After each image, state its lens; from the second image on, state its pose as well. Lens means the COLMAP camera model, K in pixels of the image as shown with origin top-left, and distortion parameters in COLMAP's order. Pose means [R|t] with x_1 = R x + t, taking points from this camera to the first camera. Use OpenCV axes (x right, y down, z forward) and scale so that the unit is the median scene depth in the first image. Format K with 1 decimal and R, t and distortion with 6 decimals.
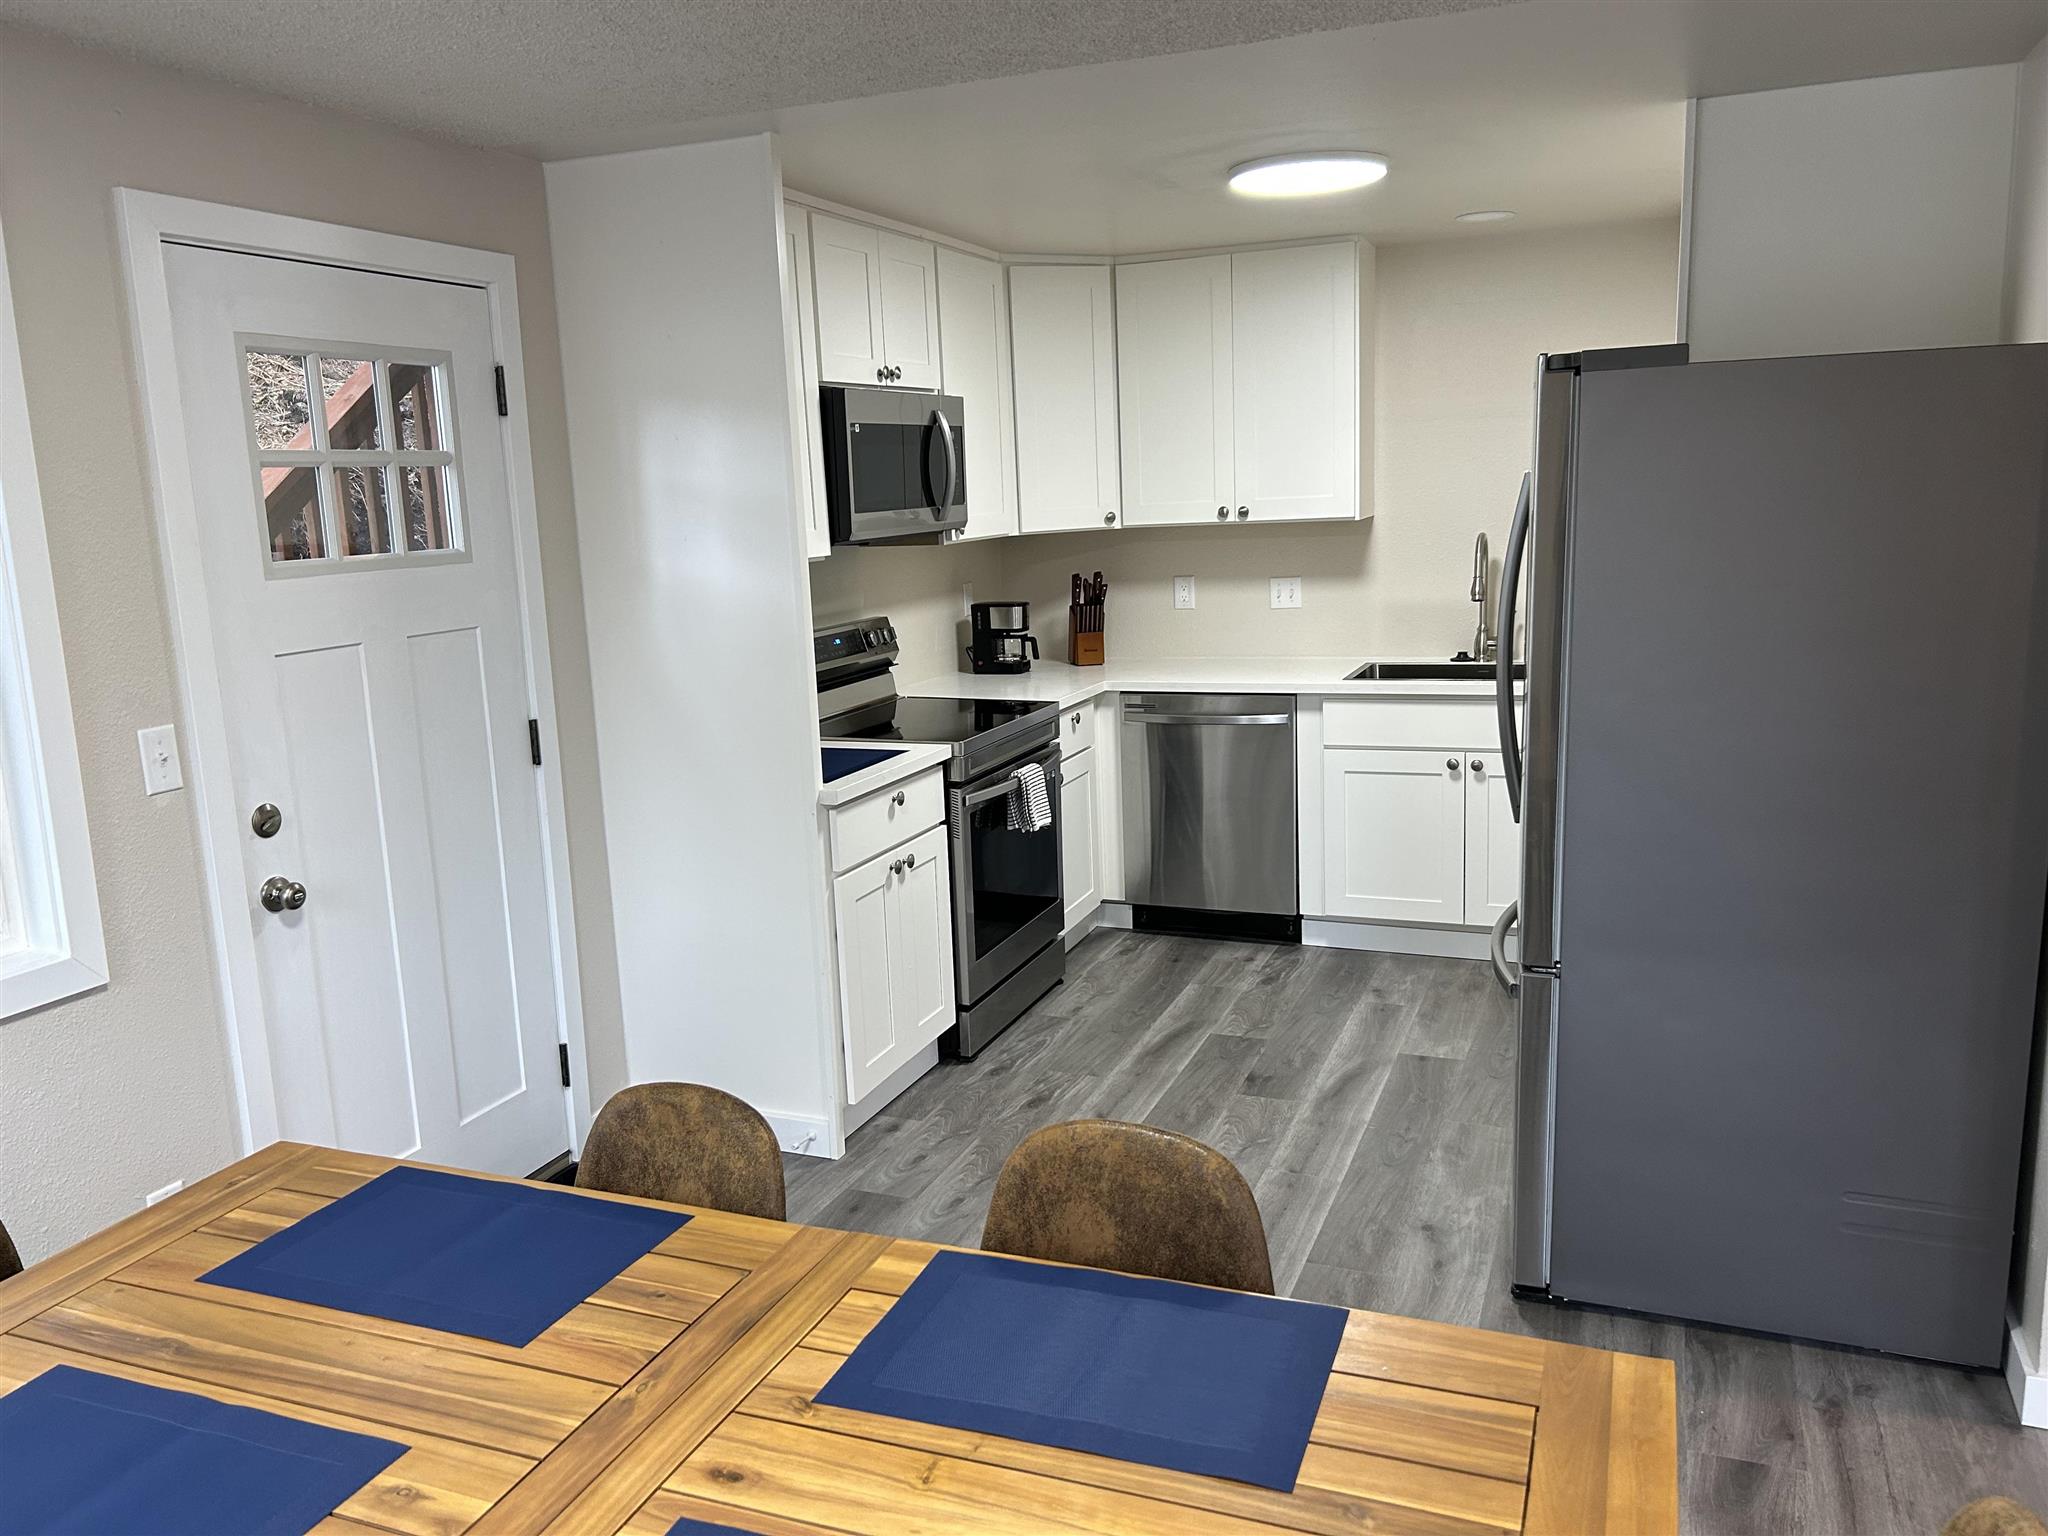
lens RADIAL K [[1552.7, 0, 1011.6], [0, 1552.7, 779.9], [0, 0, 1]] dist [0.046988, -0.061127]
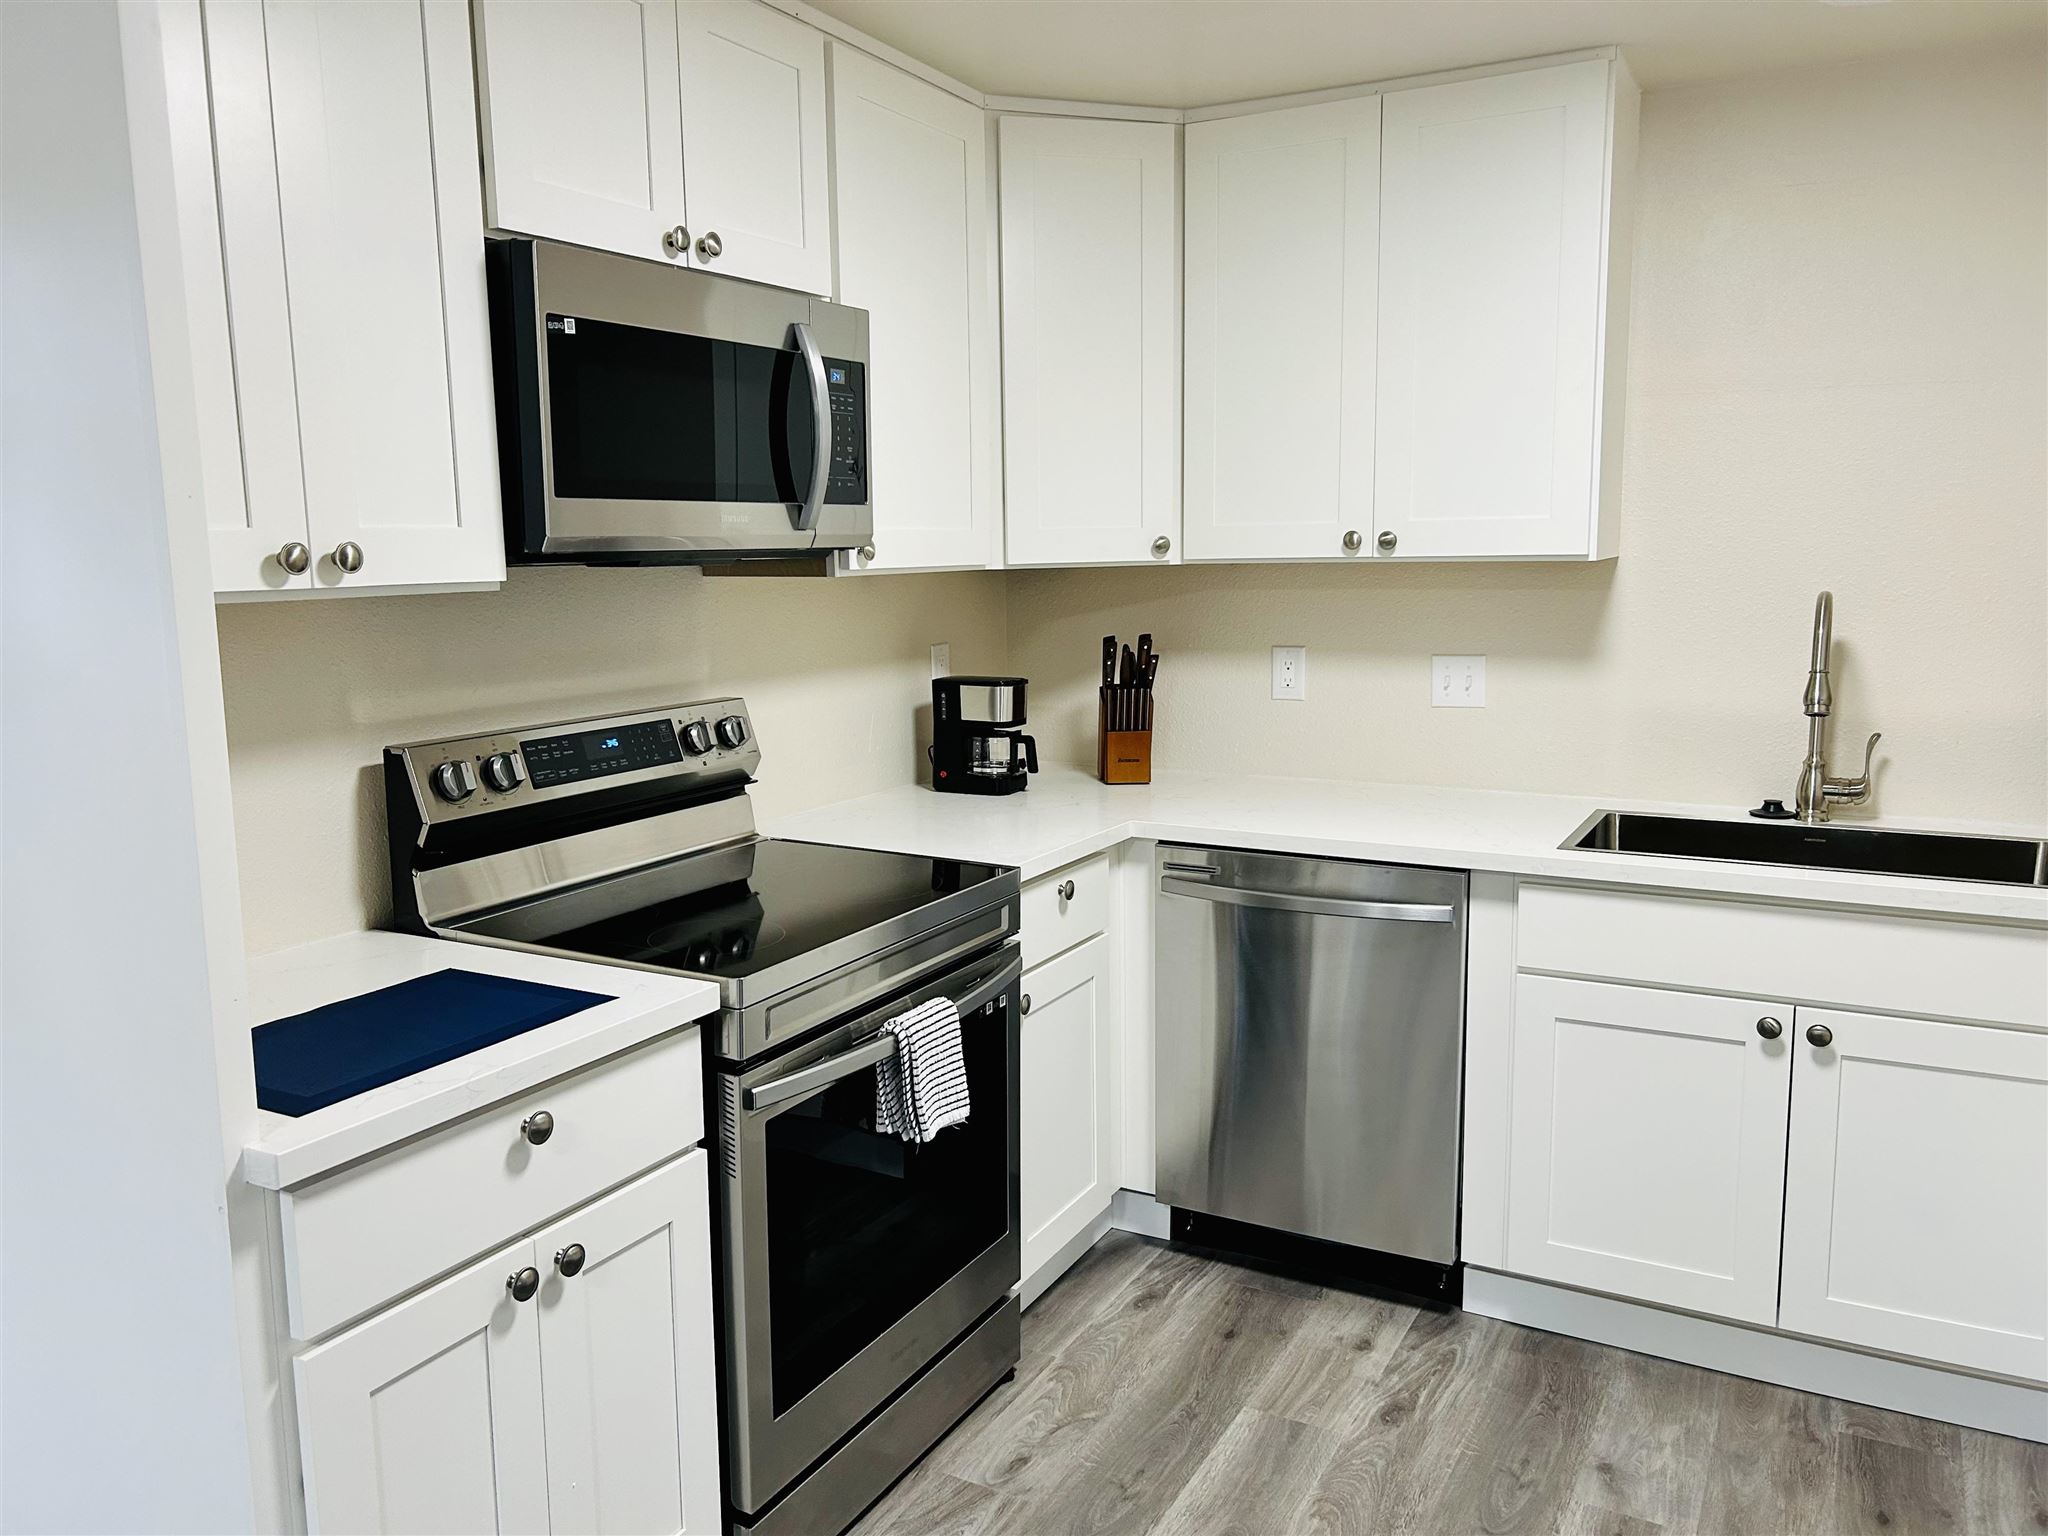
lens RADIAL K [[1552.7, 0, 1030.1], [0, 1552.7, 757.2], [0, 0, 1]] dist [0.046988, -0.061127]
pose [[0.993881, 0.046882, -0.100011, 0.082181], [-0.051558, 0.997669, -0.044692, -0.062119], [0.097683, 0.049575, 0.993982, 0.434249]]
